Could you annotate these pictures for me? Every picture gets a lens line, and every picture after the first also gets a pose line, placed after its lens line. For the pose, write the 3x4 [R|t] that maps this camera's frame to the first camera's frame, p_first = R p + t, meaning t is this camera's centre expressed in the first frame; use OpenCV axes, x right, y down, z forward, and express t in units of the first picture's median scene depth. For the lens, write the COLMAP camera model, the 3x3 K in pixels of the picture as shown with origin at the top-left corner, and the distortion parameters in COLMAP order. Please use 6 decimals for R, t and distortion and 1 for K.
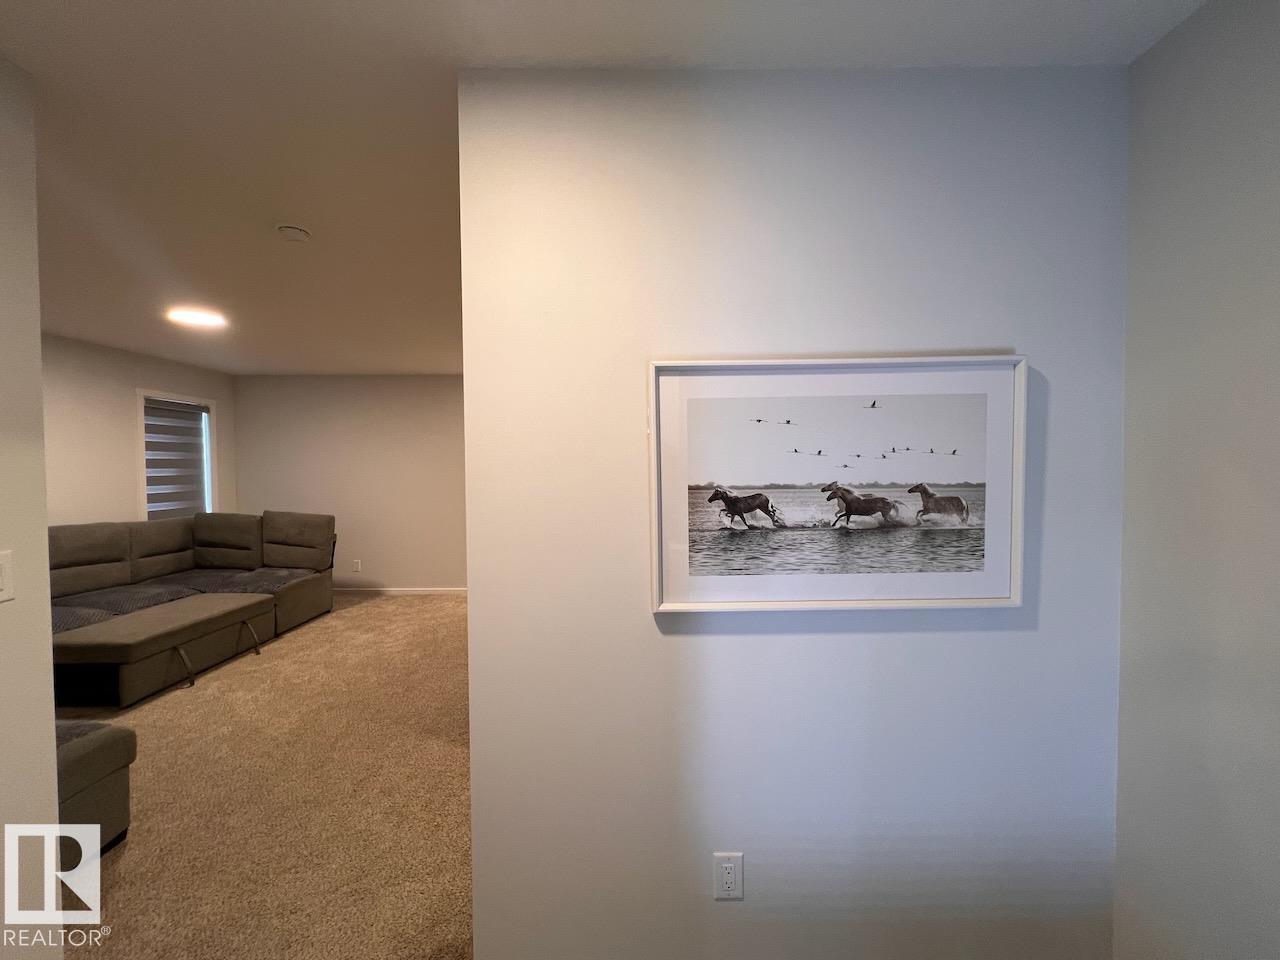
lens RADIAL K [[515.0, 0, 636.4], [0, 515.0, 479.3], [0, 0, 1]] dist [-0.001958, 0.000384]
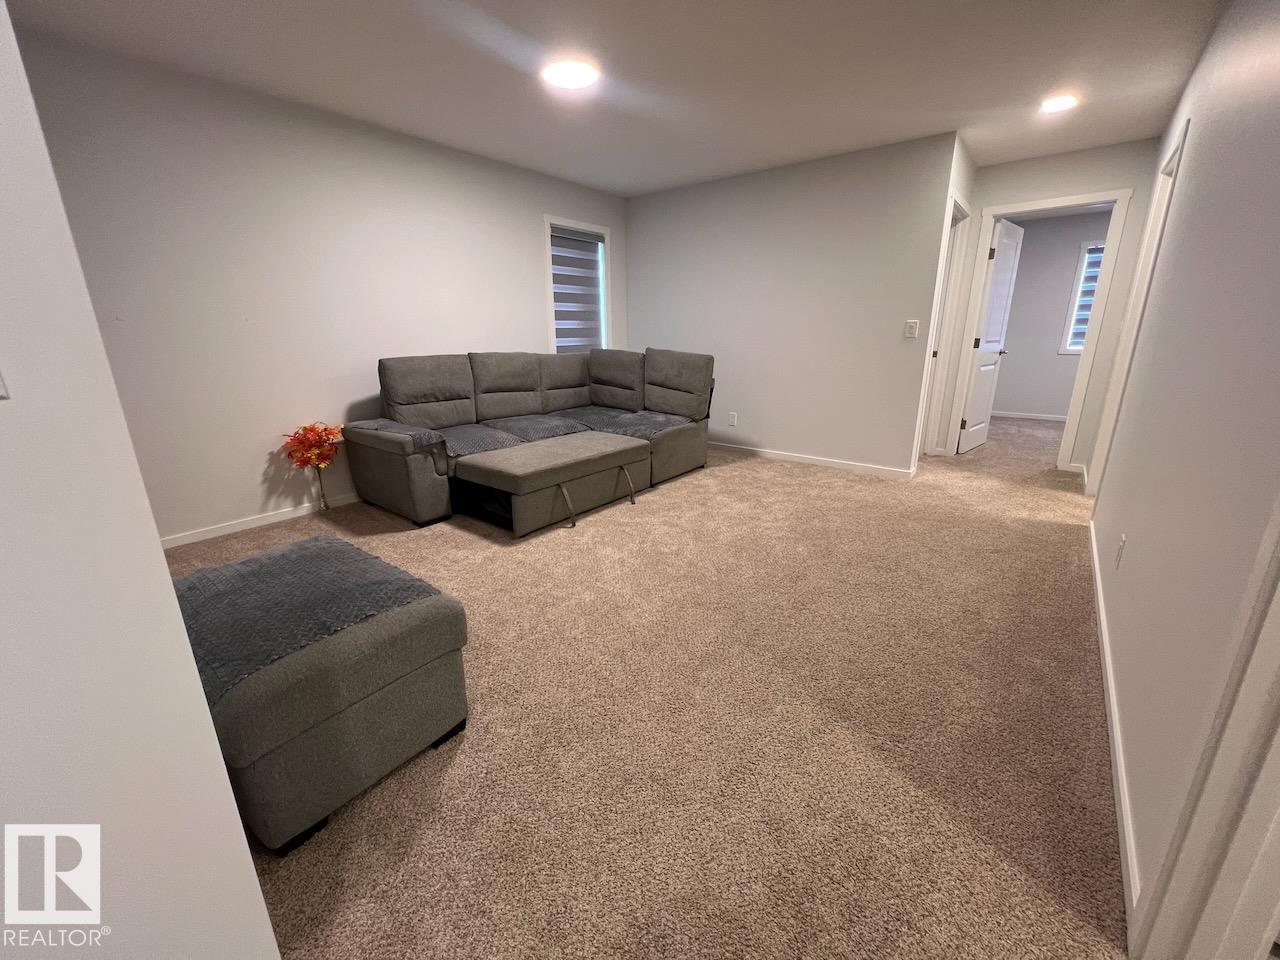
lens RADIAL K [[513.8, 0, 636.3], [0, 513.8, 478.9], [0, 0, 1]] dist [-0.002859, 0.000816]
pose [[0.780107, 0.172541, -0.601384, -0.190825], [-0.012111, 0.965205, 0.261214, 0.059479], [0.625529, -0.196492, 0.755053, 0.323812]]
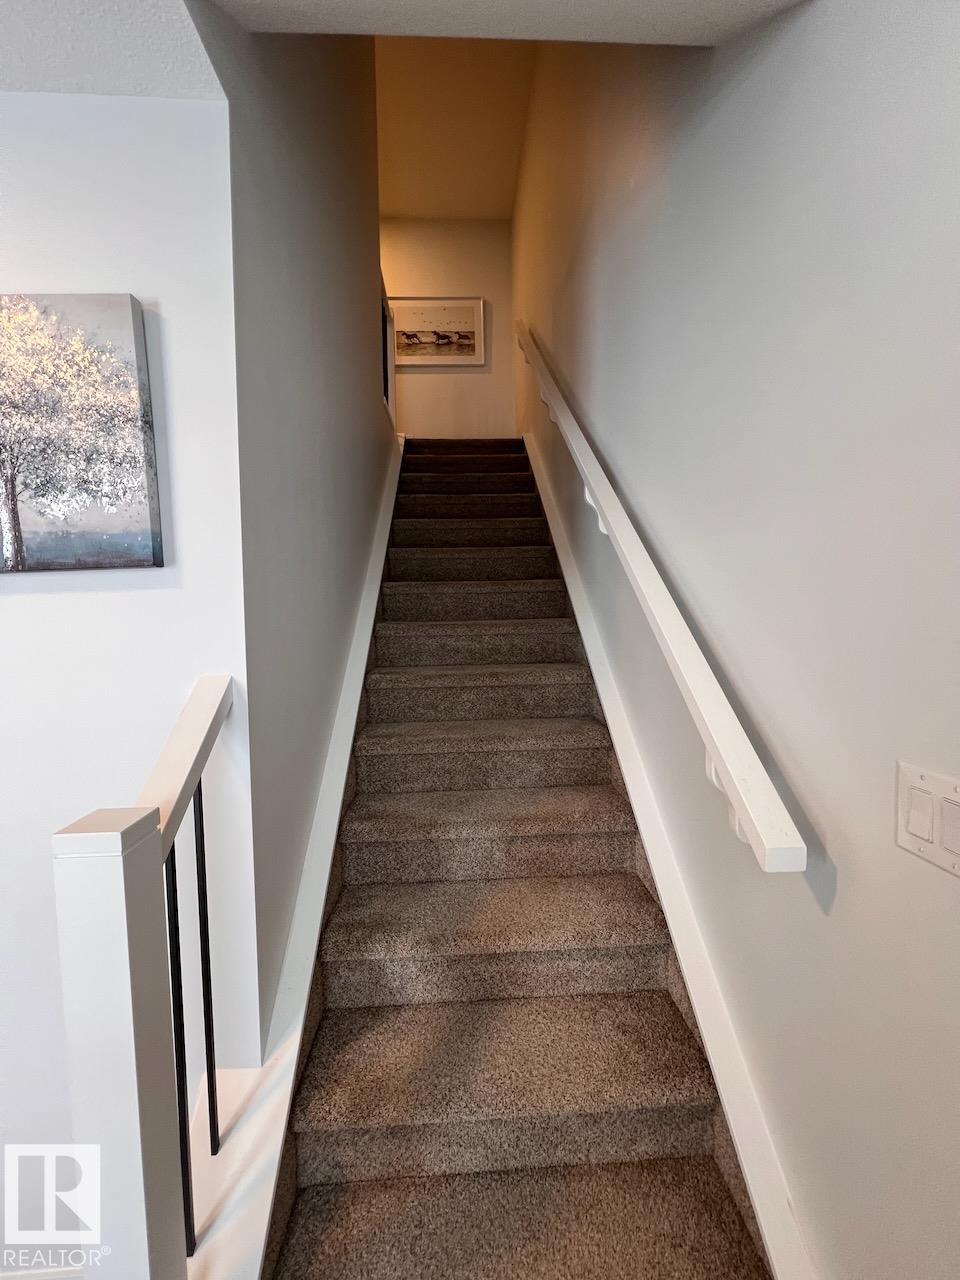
lens RADIAL K [[515.0, 0, 481.6], [0, 515.0, 635.1], [0, 0, 1]] dist [-0.001958, 0.000384]
pose [[0.998136, -0.012792, 0.059668, 0.371767], [0.011400, 0.999656, 0.023620, 1.696681], [-0.059950, -0.022896, 0.997939, -2.237963]]
